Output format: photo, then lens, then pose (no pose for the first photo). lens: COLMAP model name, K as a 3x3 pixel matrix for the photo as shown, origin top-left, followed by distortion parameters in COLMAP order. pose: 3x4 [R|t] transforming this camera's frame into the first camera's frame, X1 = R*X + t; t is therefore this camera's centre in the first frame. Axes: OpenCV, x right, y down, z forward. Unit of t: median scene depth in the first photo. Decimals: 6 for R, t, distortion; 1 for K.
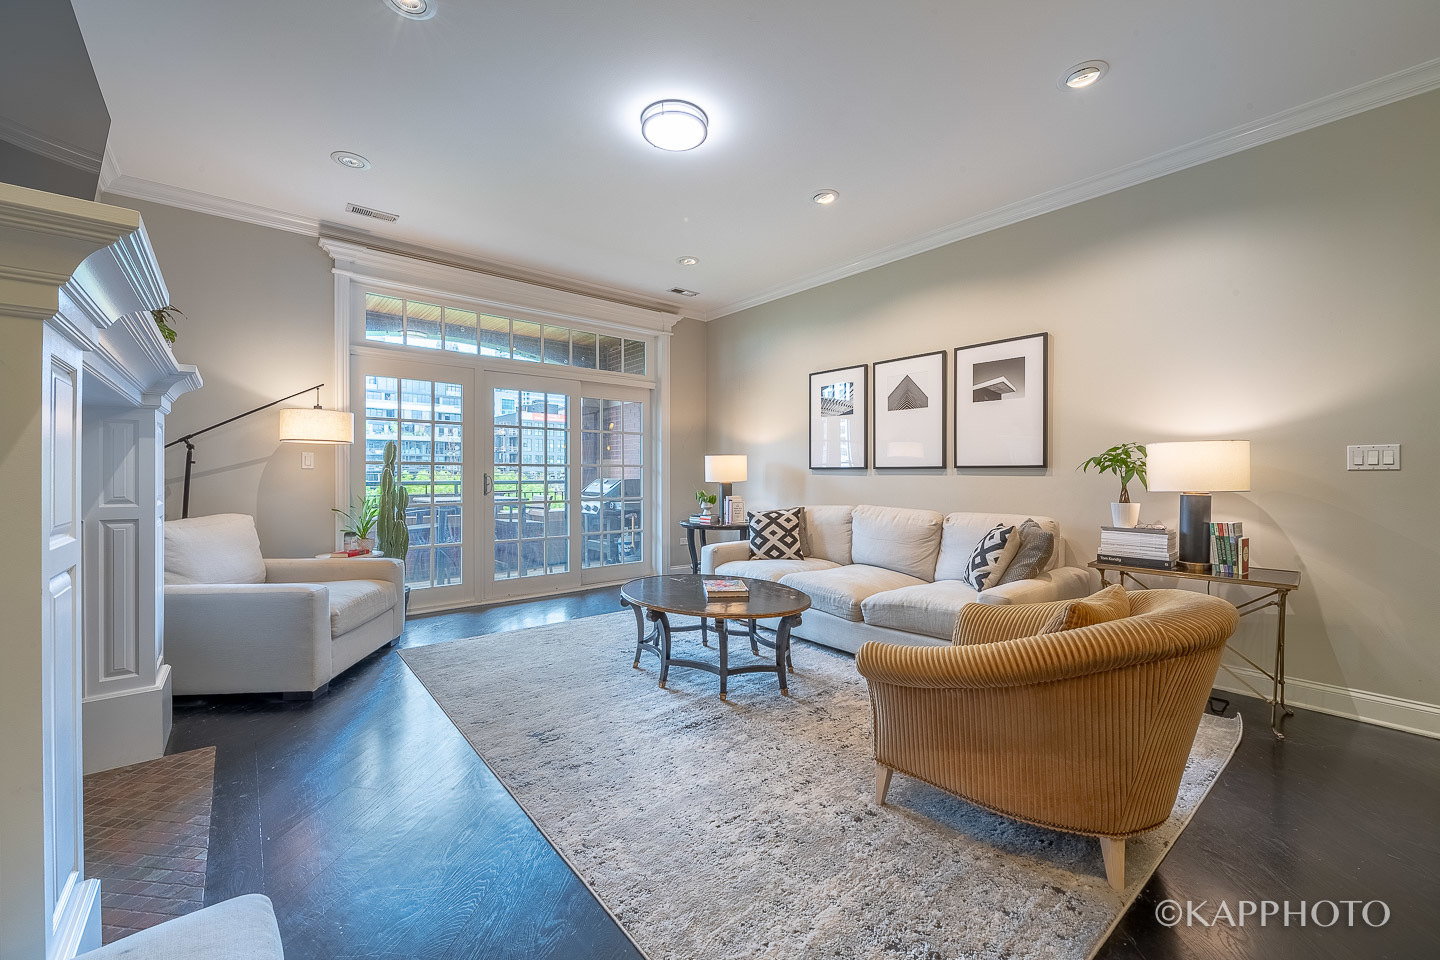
lens RADIAL K [[579.5, 0, 720.0], [0, 579.5, 480.0], [0, 0, 1]] dist [0.000480, -0.000034]
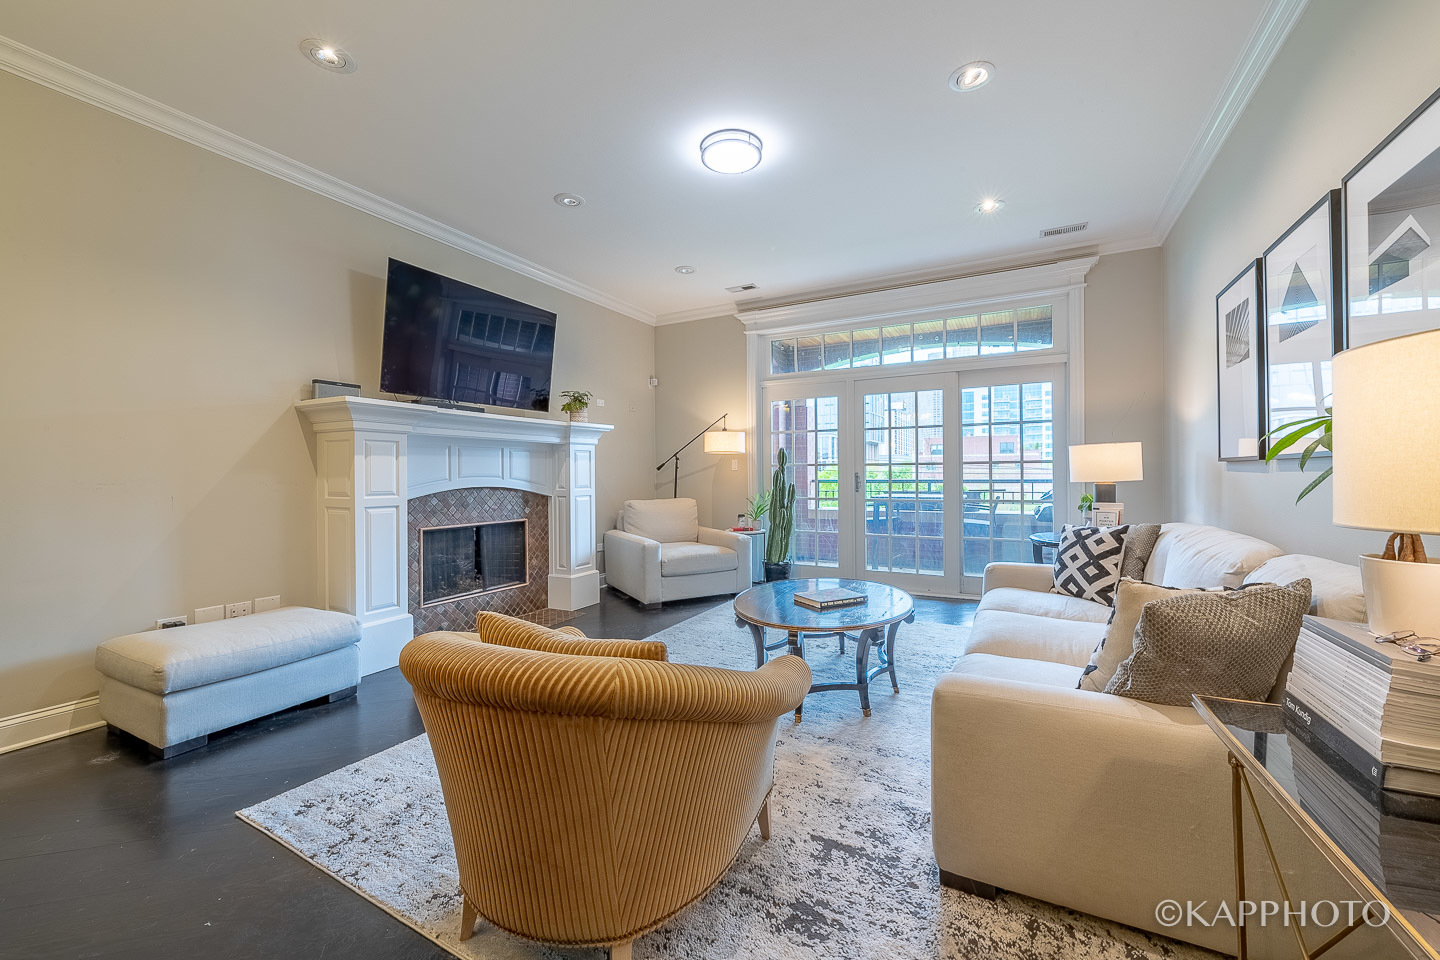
lens RADIAL K [[572.8, 0, 715.6], [0, 572.8, 477.7], [0, 0, 1]] dist [-0.000836, -0.003444]
pose [[0.366089, 0.000923, -0.930579, 0.558418], [-0.001818, 0.999998, 0.000276, -0.001619], [0.930578, 0.001591, 0.366090, 0.364378]]
